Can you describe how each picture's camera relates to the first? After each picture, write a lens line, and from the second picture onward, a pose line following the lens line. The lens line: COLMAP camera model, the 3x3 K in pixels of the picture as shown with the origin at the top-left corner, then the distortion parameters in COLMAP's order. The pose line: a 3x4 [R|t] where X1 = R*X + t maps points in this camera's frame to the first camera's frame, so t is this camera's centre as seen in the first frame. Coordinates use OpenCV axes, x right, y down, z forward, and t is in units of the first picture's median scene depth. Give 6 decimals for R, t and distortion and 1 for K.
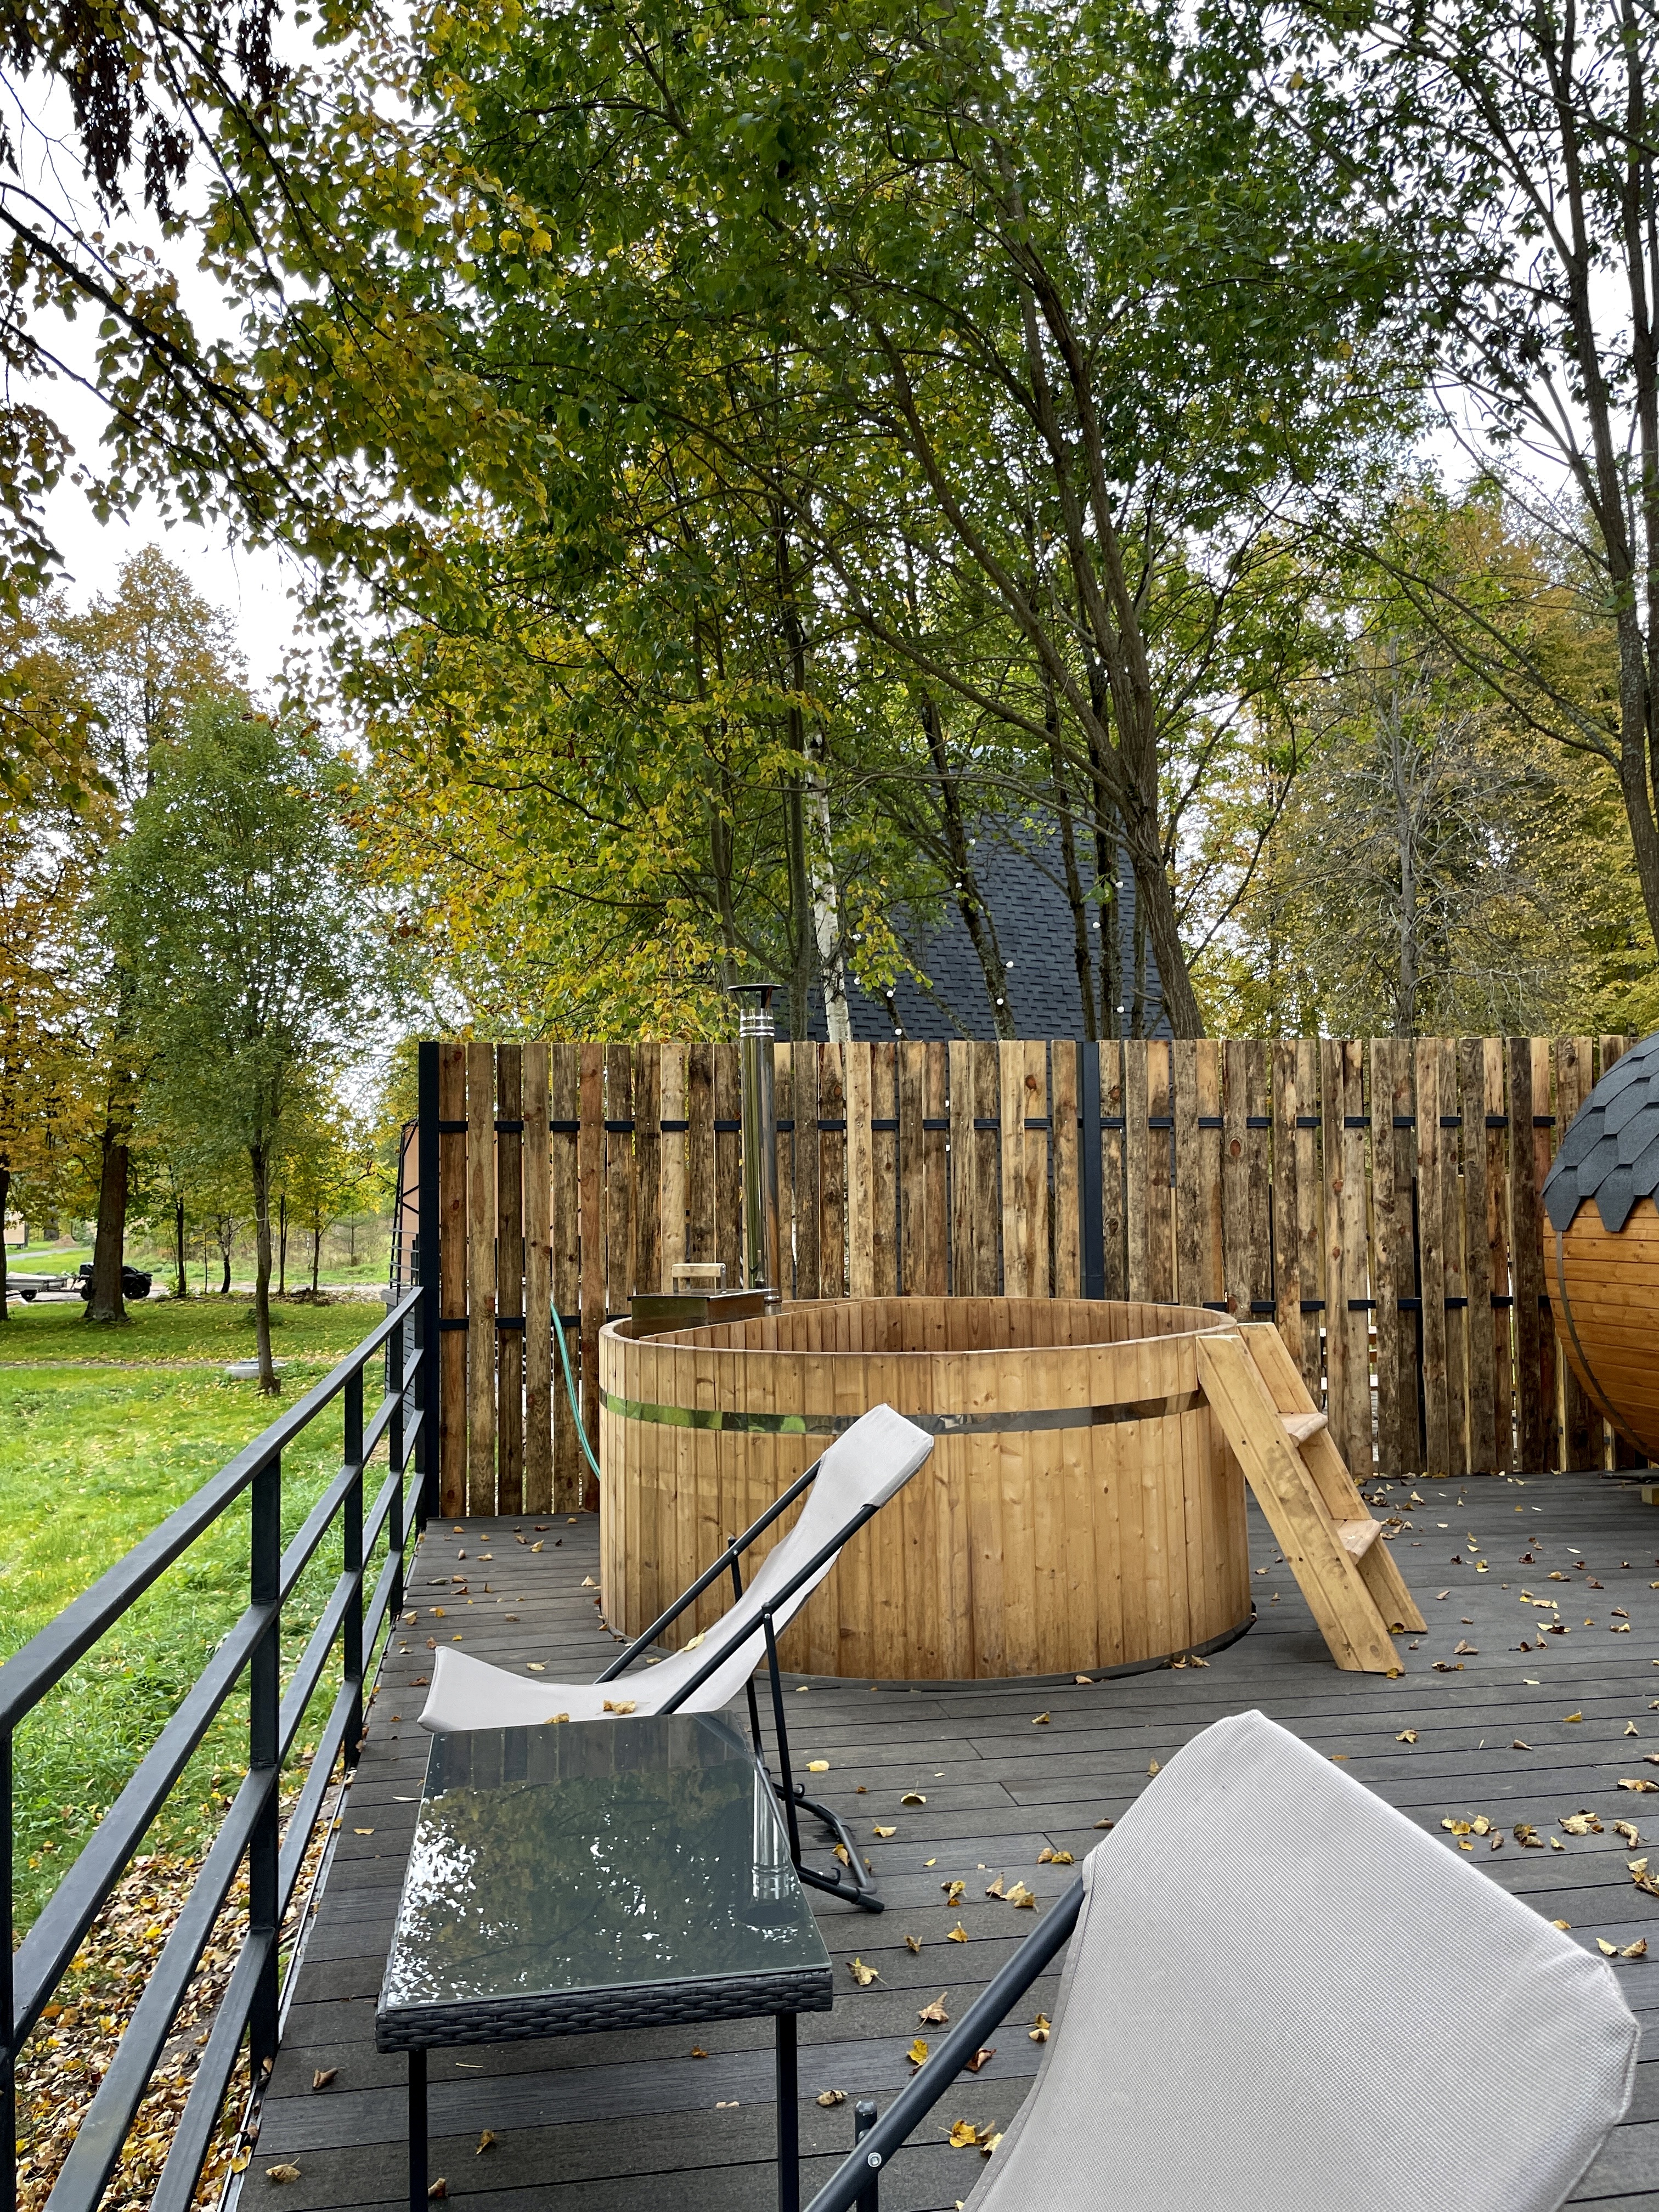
lens RADIAL K [[1686.7, 0, 829.5], [0, 1686.7, 1106.0], [0, 0, 1]] dist [0.051806, 0.000328]
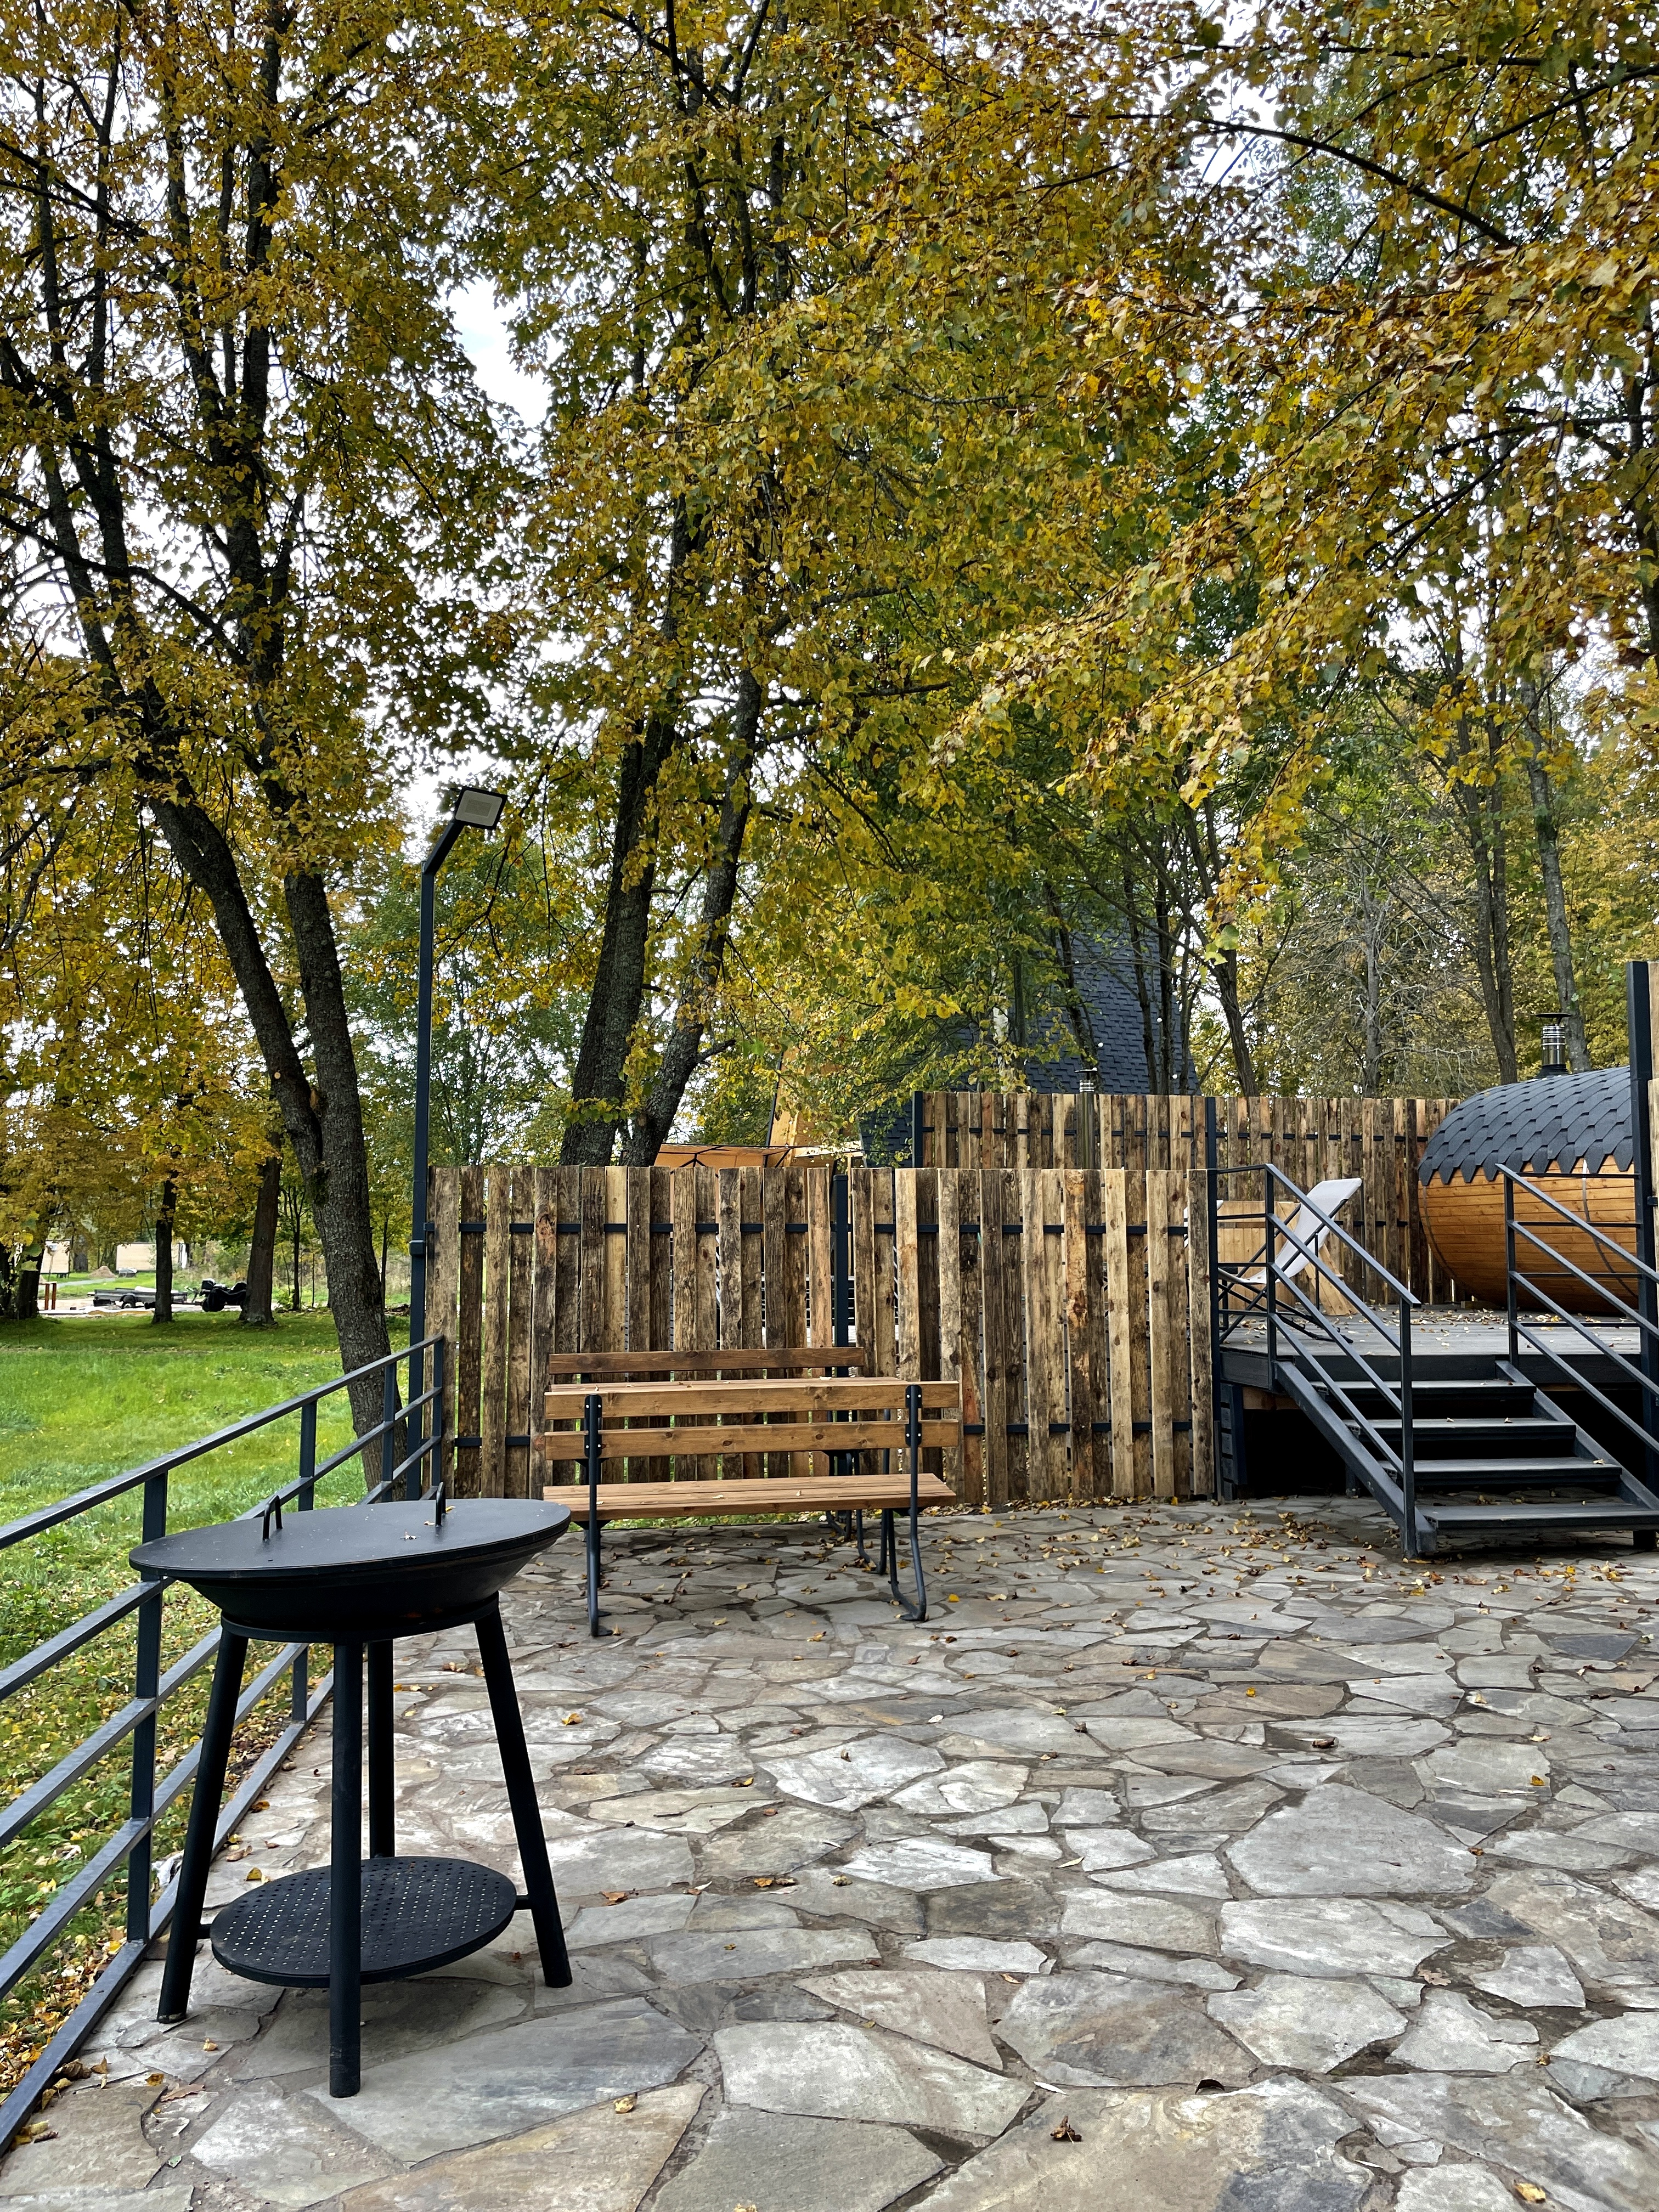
lens RADIAL K [[1686.7, 0, 829.5], [0, 1686.7, 1106.0], [0, 0, 1]] dist [0.051806, 0.000328]
pose [[0.999708, 0.019135, 0.014764, -0.357496], [-0.018653, 0.999309, -0.032148, 0.051282], [-0.015369, 0.031863, 0.999374, -1.126038]]
